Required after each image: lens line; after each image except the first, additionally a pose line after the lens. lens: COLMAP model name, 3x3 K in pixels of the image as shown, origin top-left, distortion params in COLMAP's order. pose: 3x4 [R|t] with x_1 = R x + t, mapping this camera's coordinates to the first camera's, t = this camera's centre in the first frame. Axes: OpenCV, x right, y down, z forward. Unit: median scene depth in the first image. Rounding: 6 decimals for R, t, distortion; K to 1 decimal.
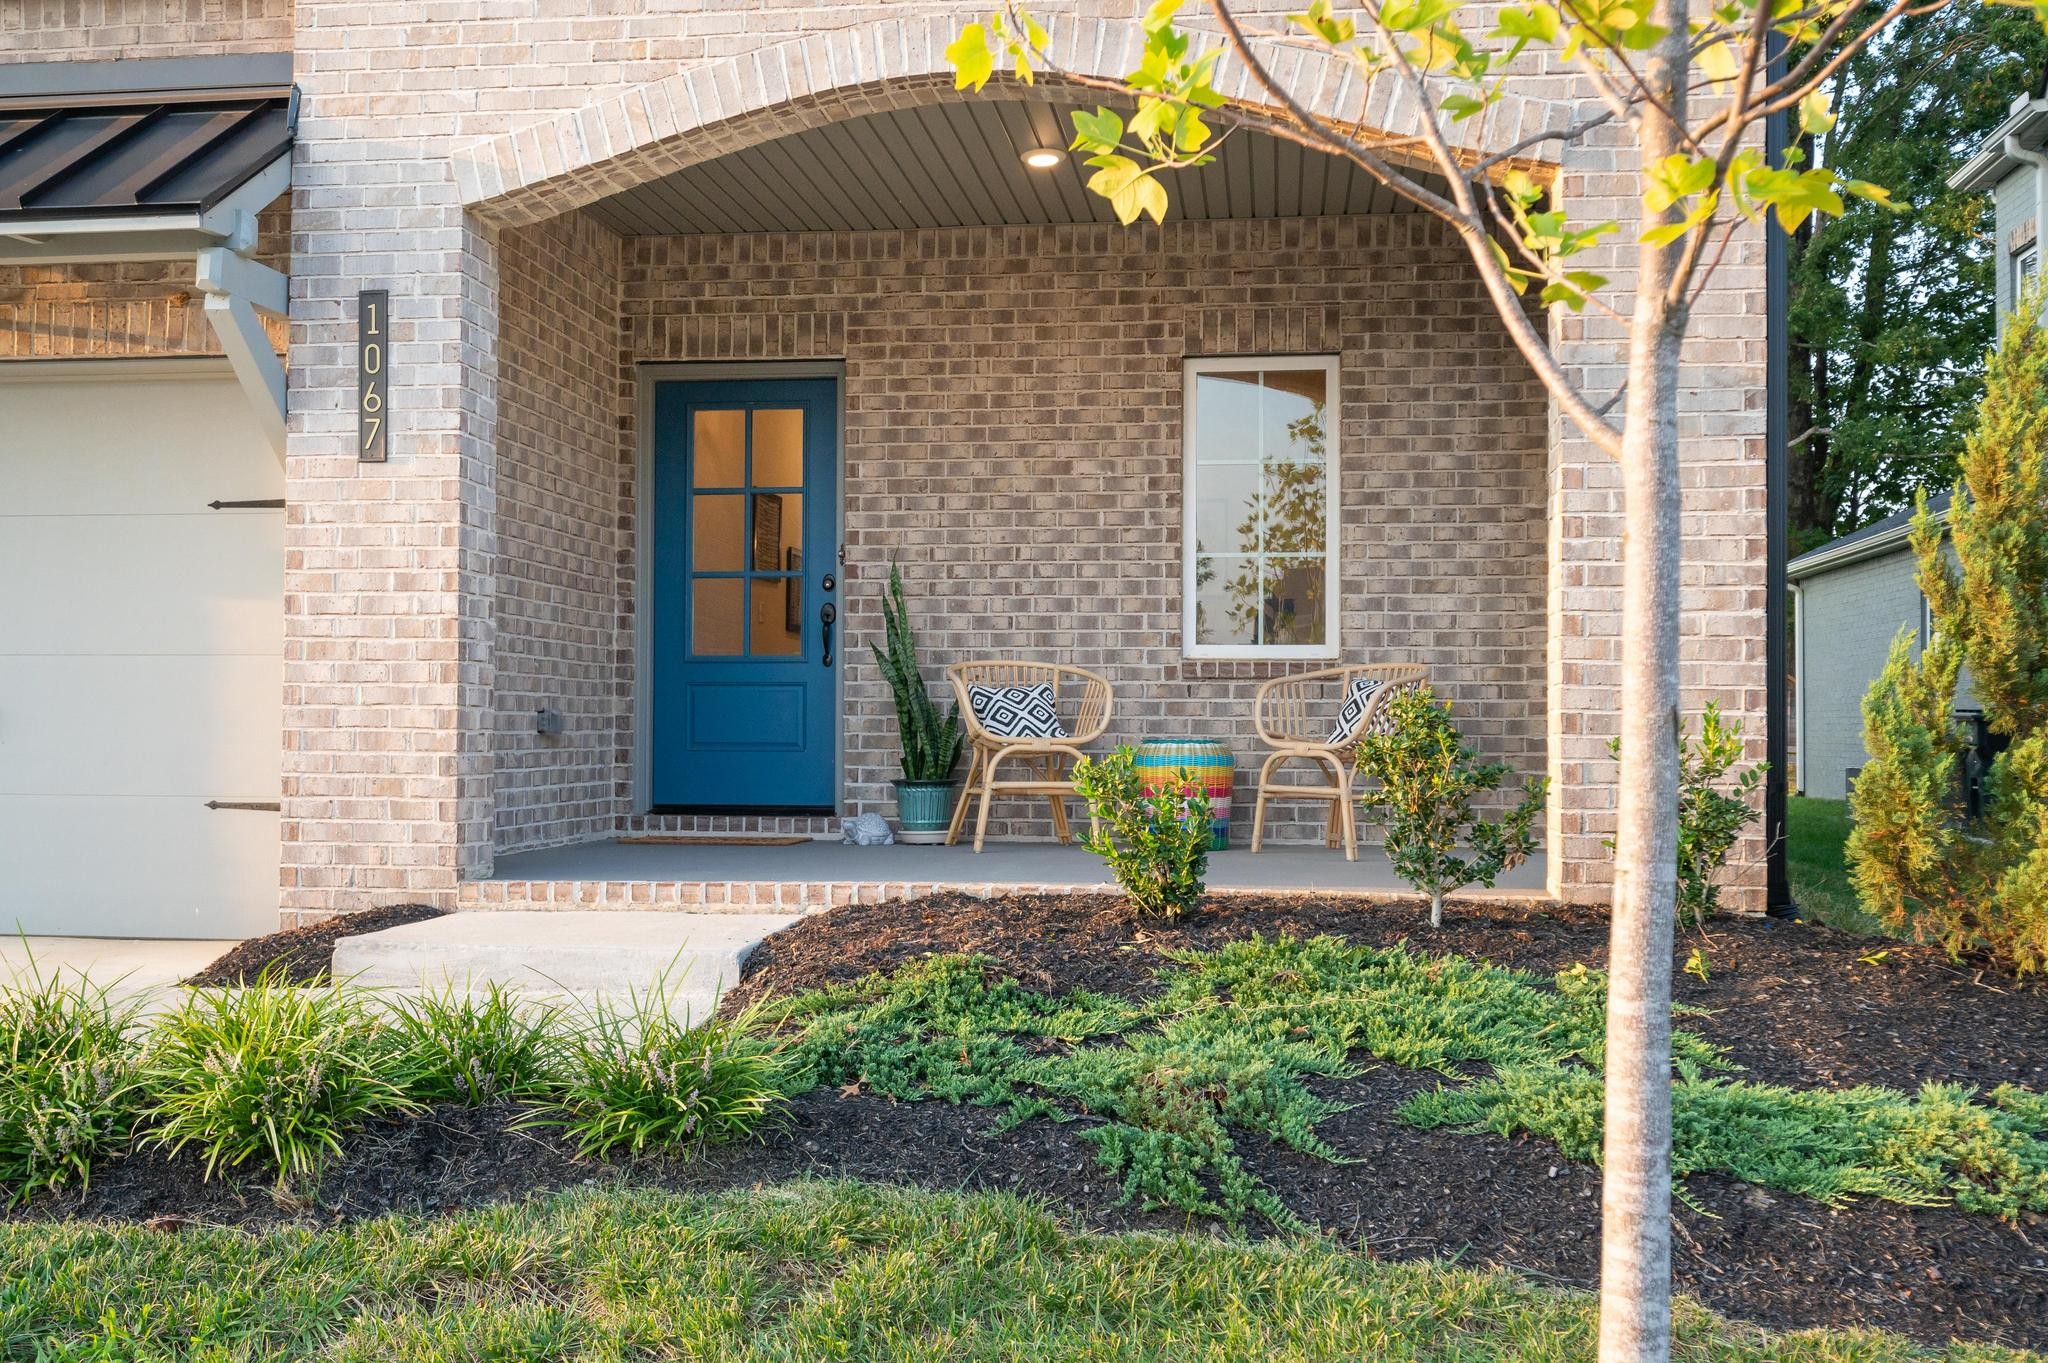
lens RADIAL K [[1808.3, 0, 1024.0], [0, 1808.3, 681.5], [0, 0, 1]] dist [0.004032, -0.000605]
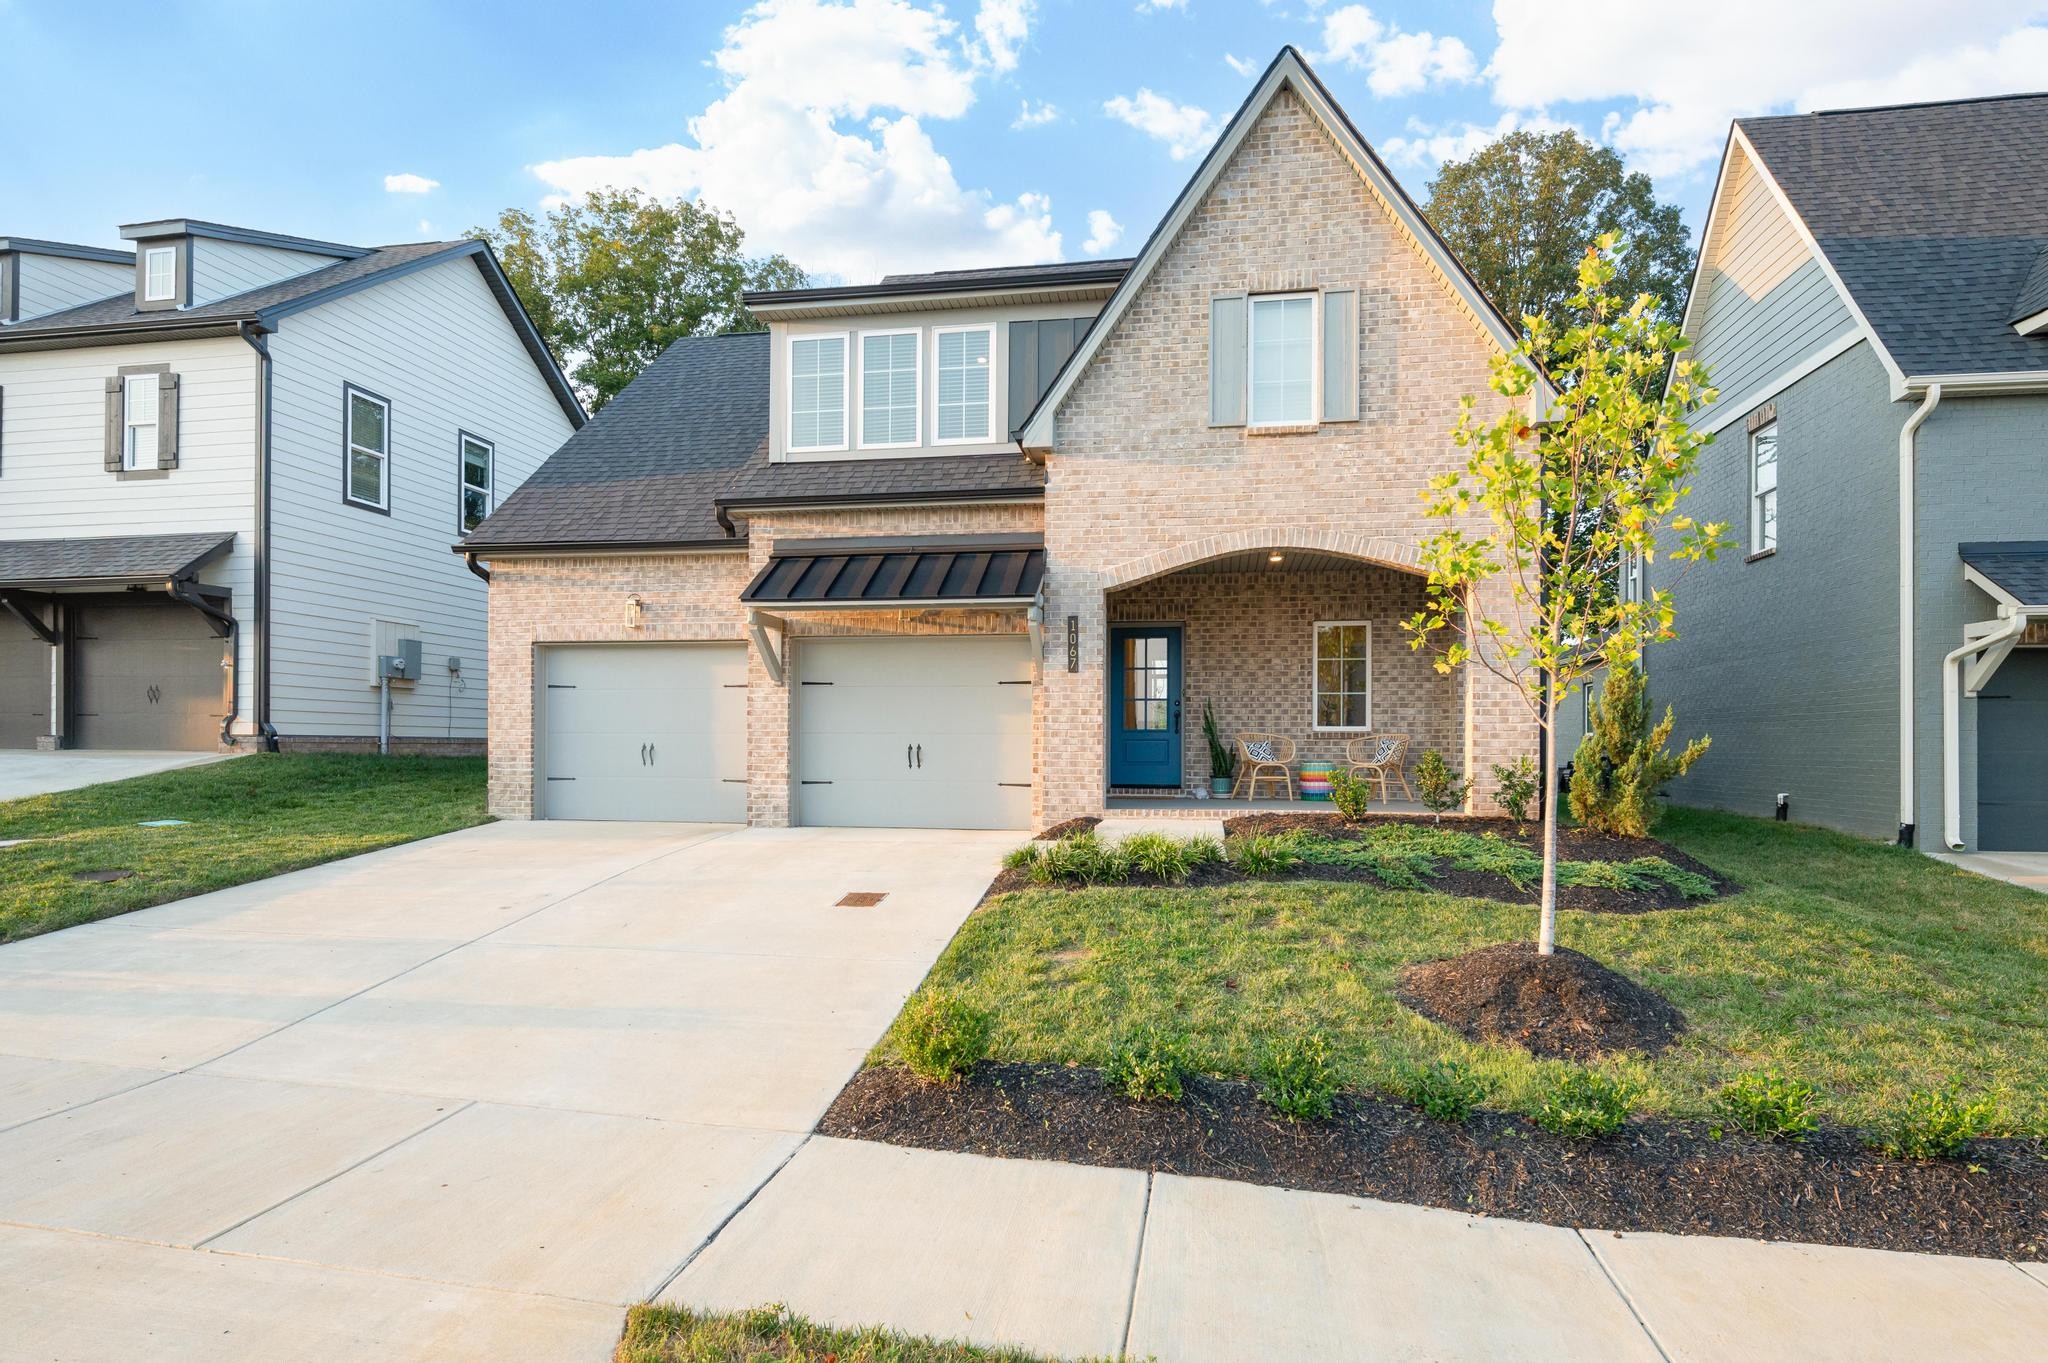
lens RADIAL K [[1010.1, 0, 1027.7], [0, 1010.1, 733.5], [0, 0, 1]] dist [-0.000771, -0.001085]
pose [[0.999323, -0.000536, -0.036773, -0.286847], [0.001238, 0.999817, 0.019066, -0.038945], [0.036756, -0.019099, 0.999142, -0.543441]]
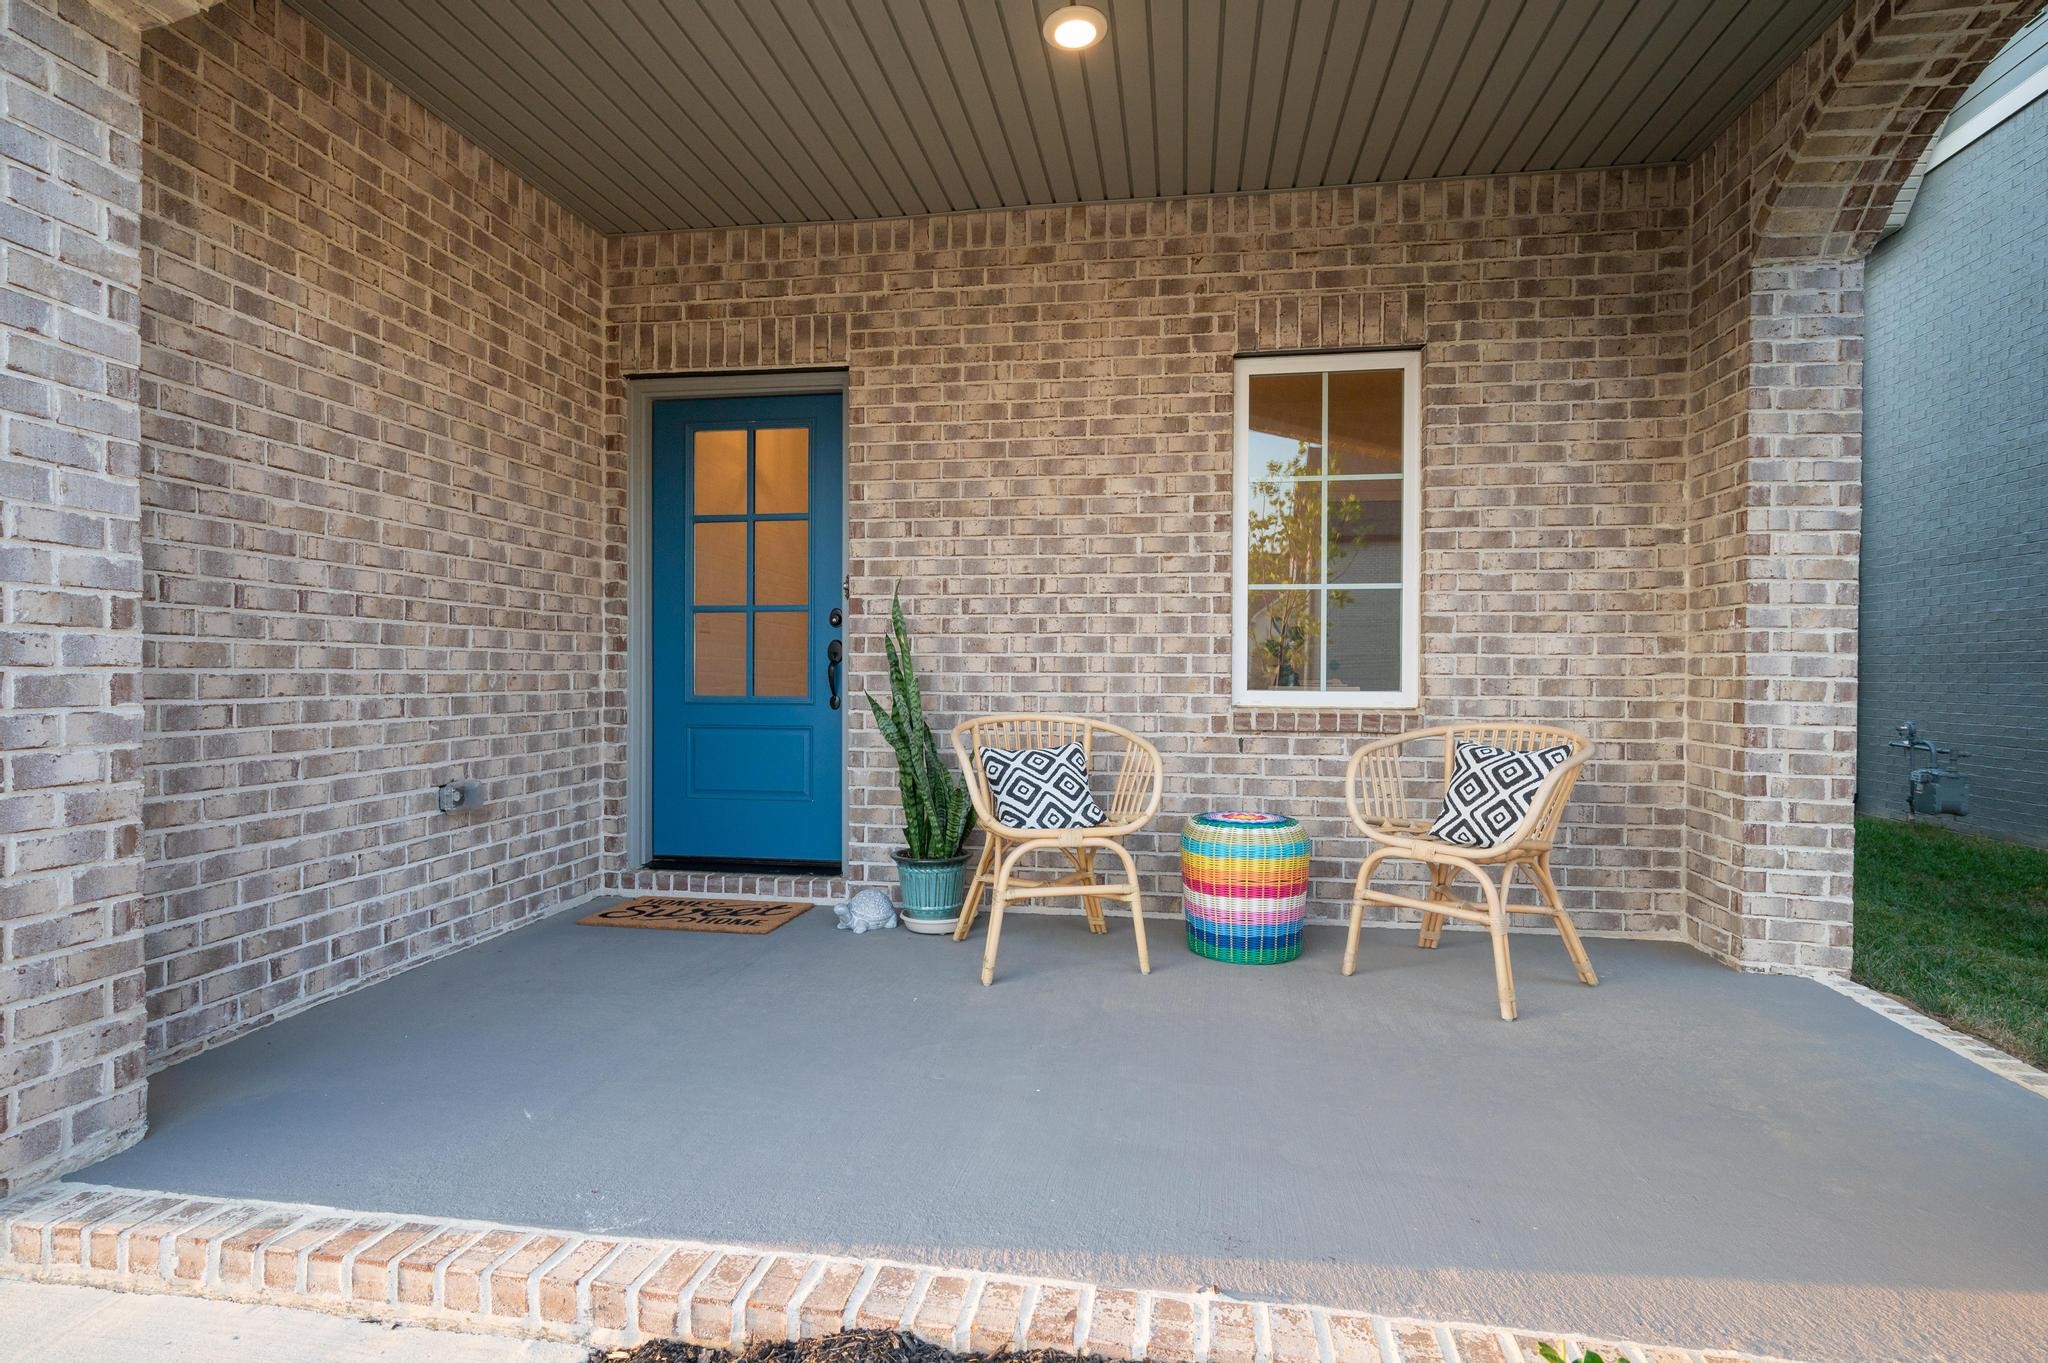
lens RADIAL K [[881.5, 0, 1034.8], [0, 881.5, 673.9], [0, 0, 1]] dist [-0.000971, -0.000041]
pose [[0.999767, 0.000046, -0.021598, 0.002152], [0.000678, 0.999438, 0.033517, -0.042573], [0.021587, -0.033524, 0.999205, 0.575655]]
